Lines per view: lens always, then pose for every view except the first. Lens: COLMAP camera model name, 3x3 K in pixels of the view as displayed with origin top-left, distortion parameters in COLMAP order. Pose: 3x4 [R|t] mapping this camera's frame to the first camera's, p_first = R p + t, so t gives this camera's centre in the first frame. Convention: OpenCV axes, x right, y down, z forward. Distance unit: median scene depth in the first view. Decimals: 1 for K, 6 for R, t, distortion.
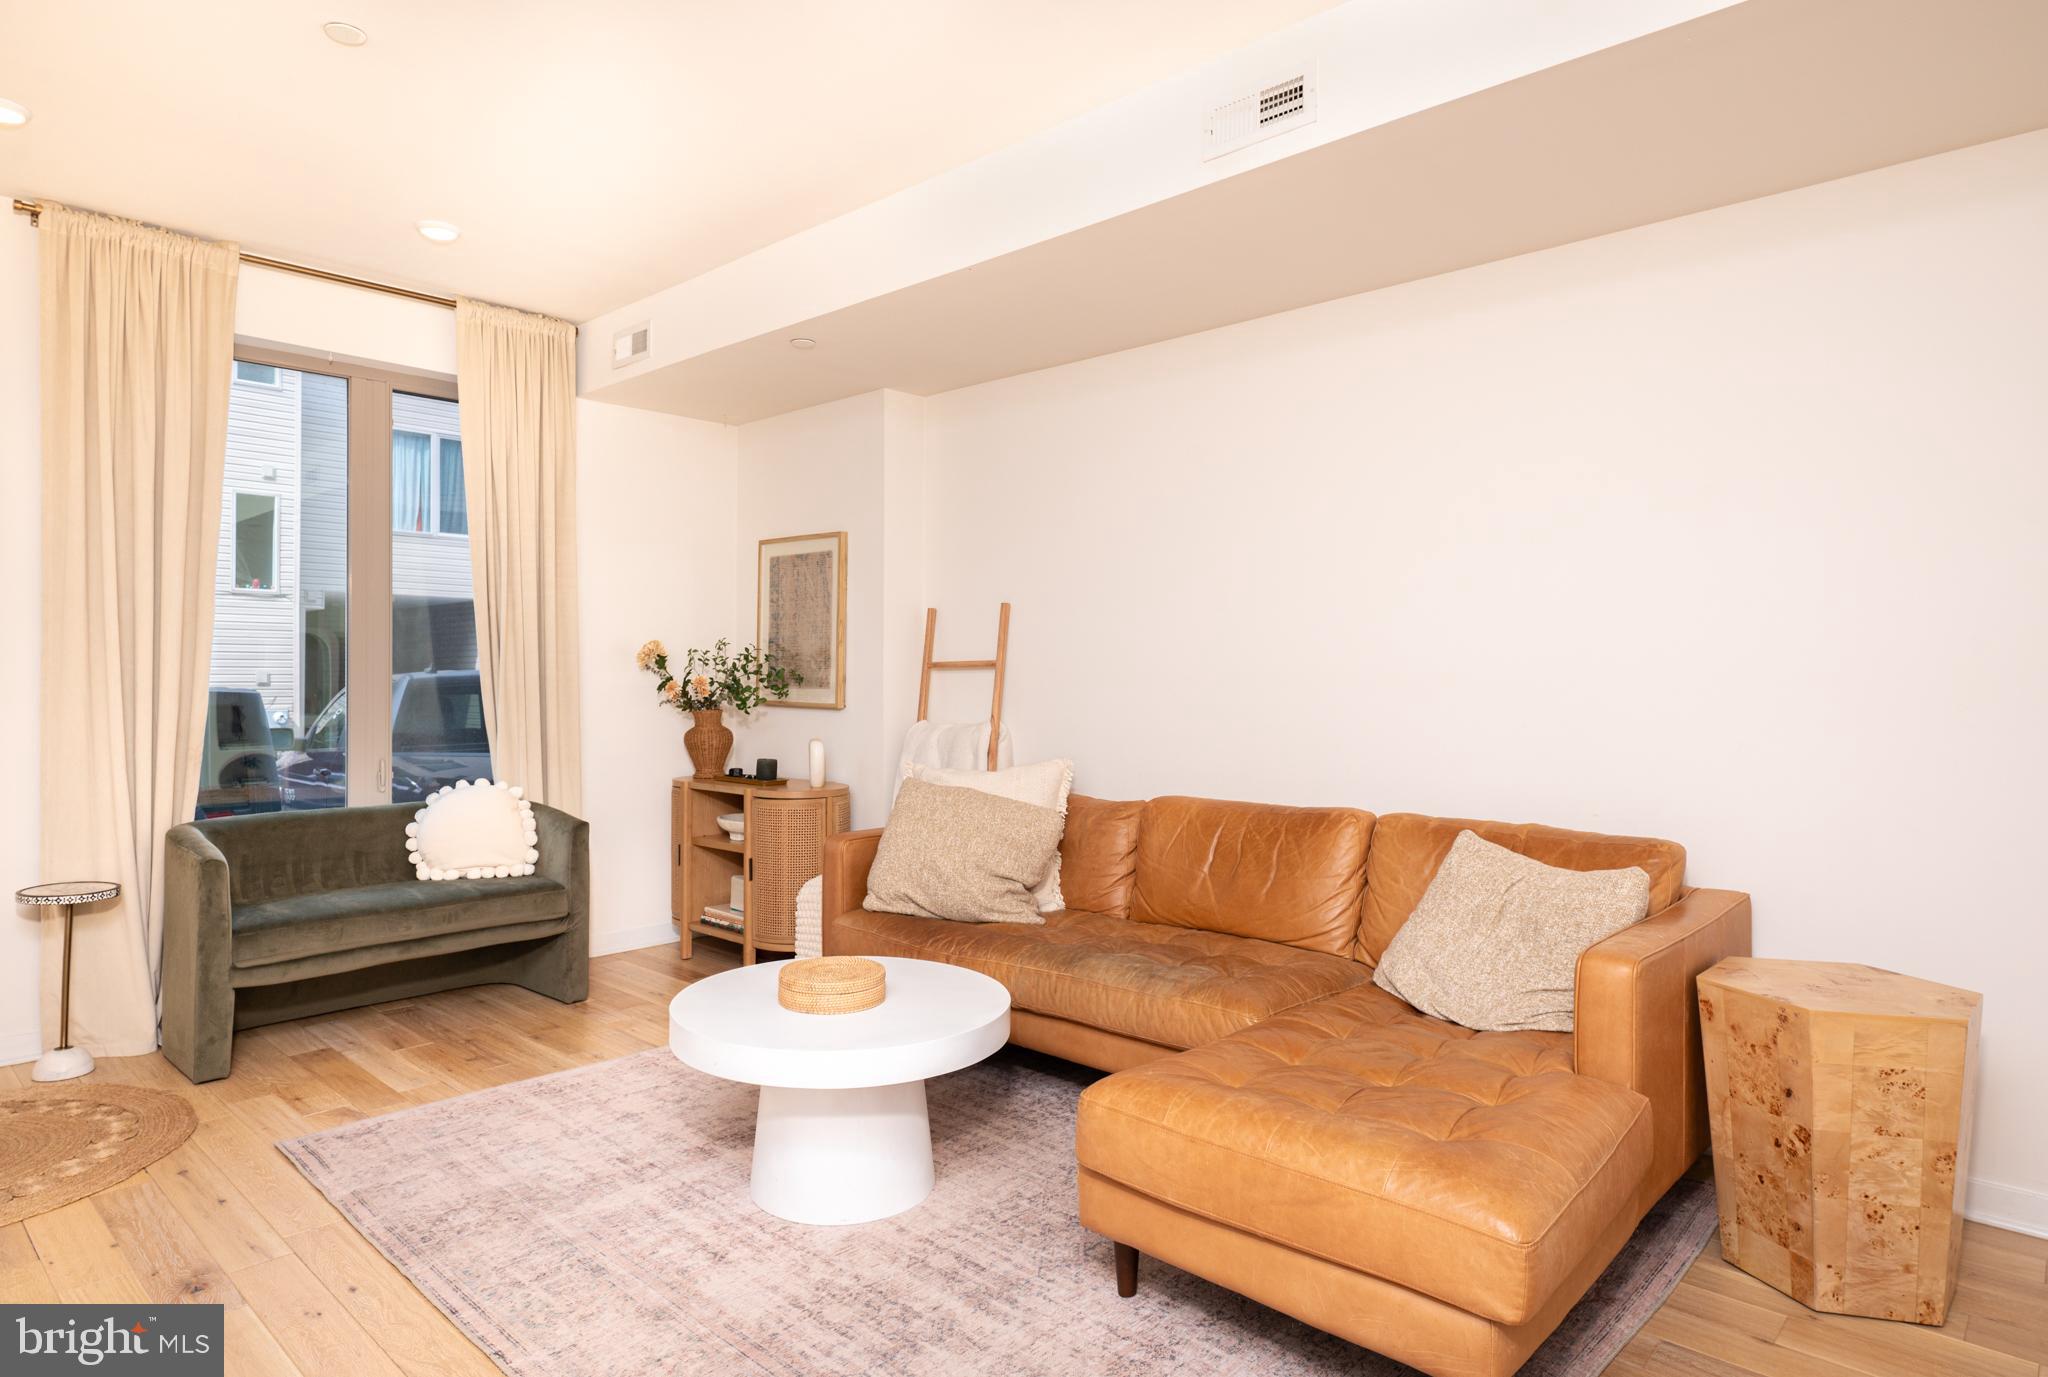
lens RADIAL K [[1157.3, 0, 1028.2], [0, 1157.3, 679.8], [0, 0, 1]] dist [0.007430, -0.002123]
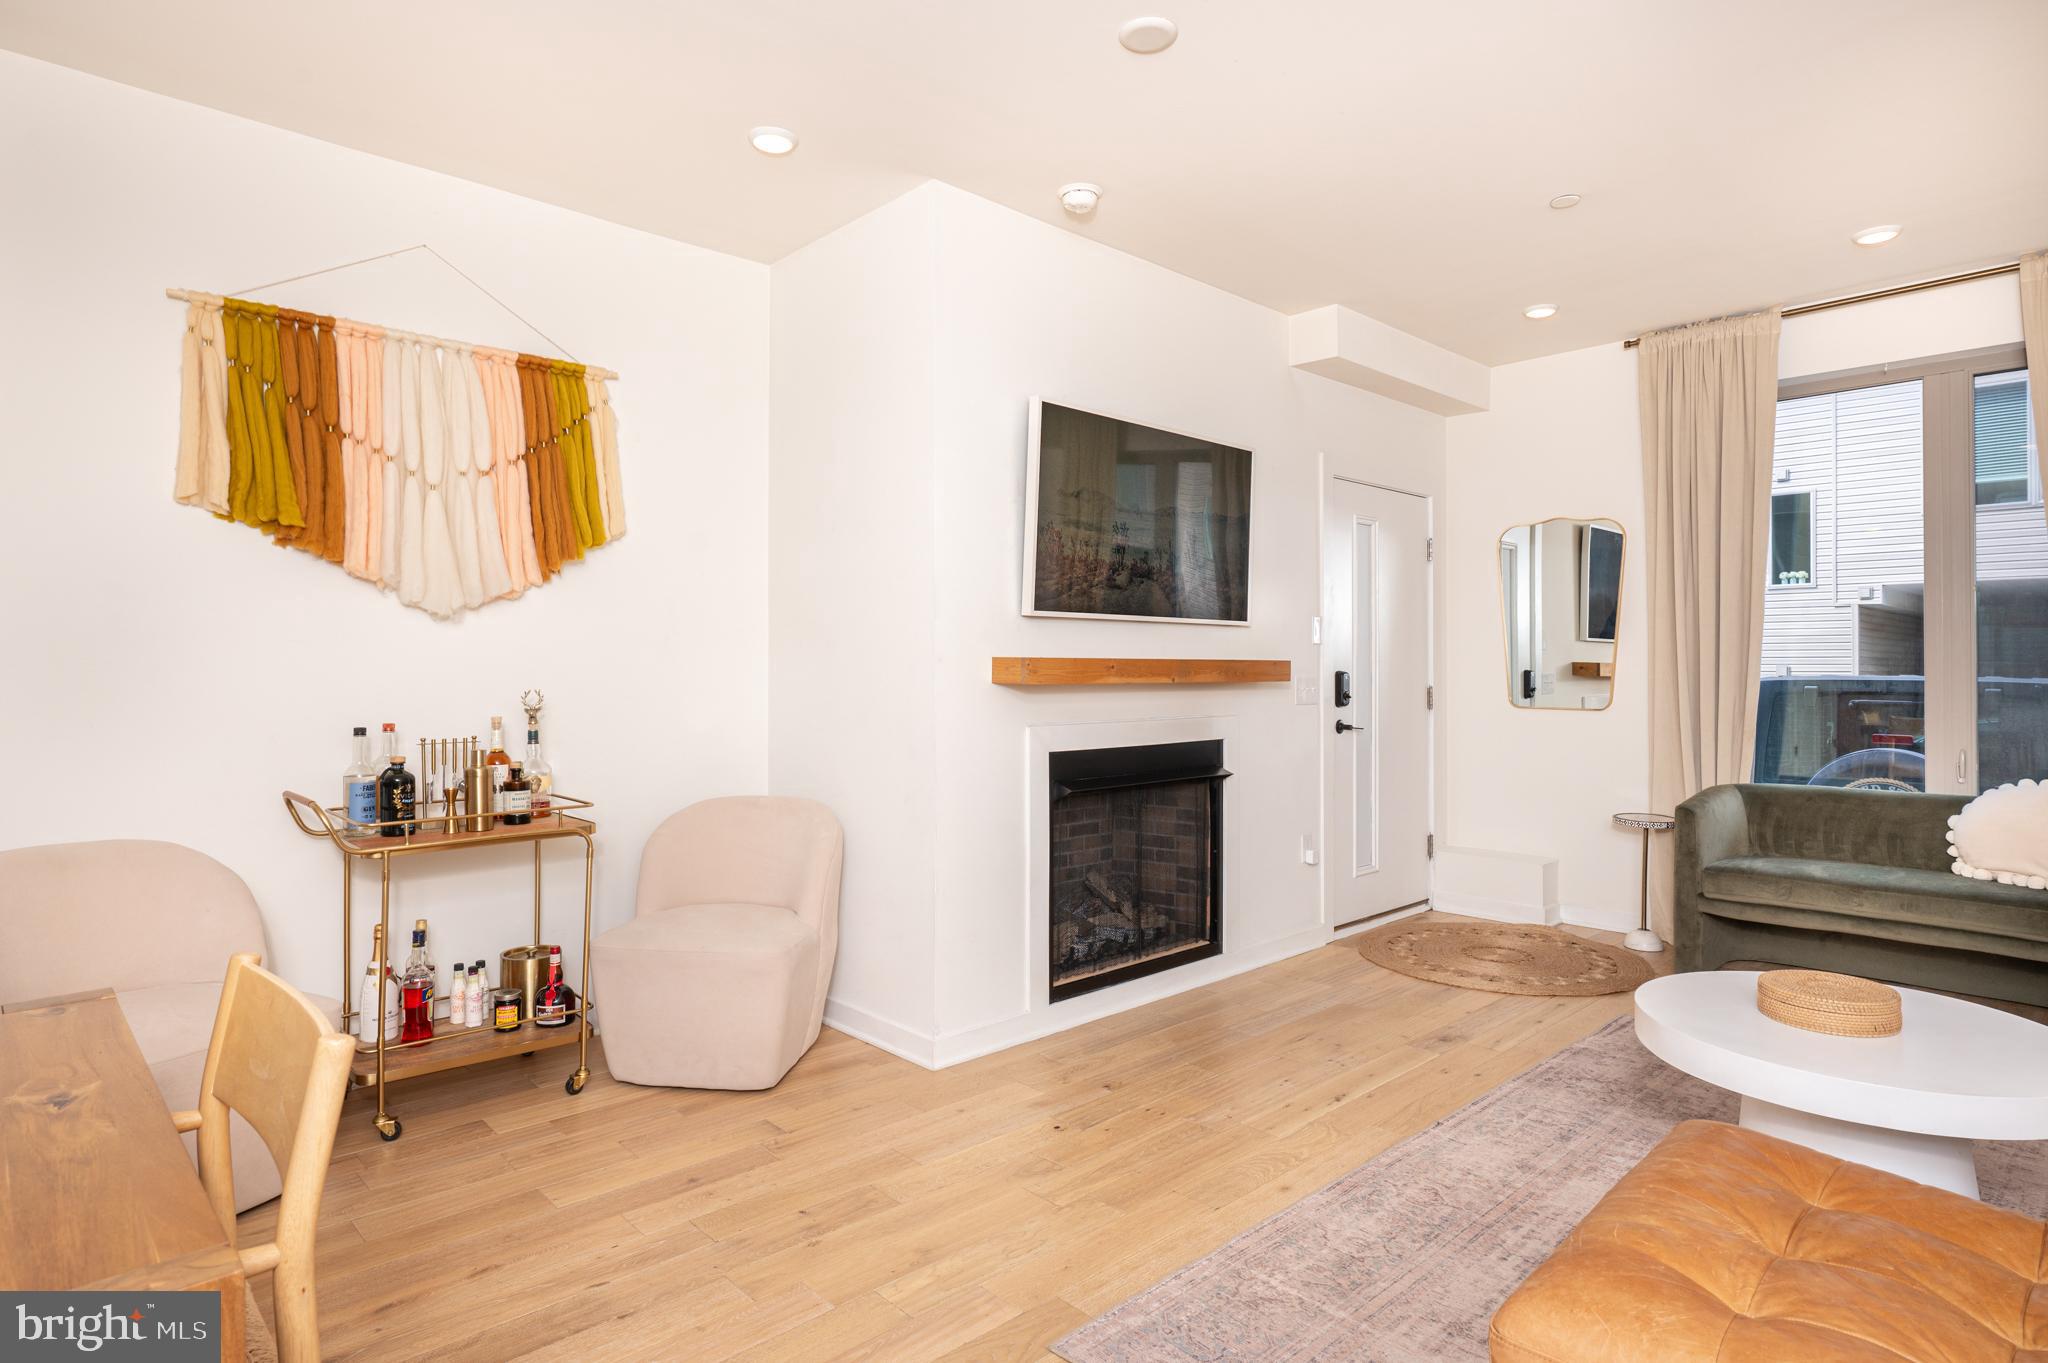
lens RADIAL K [[1124.4, 0, 1007.4], [0, 1124.4, 662.9], [0, 0, 1]] dist [-0.007992, -0.000255]
pose [[-0.074476, -0.009132, -0.997181, 0.513887], [-0.006267, 0.999943, -0.008689, 0.008075], [0.997203, 0.005602, -0.074529, 0.289021]]
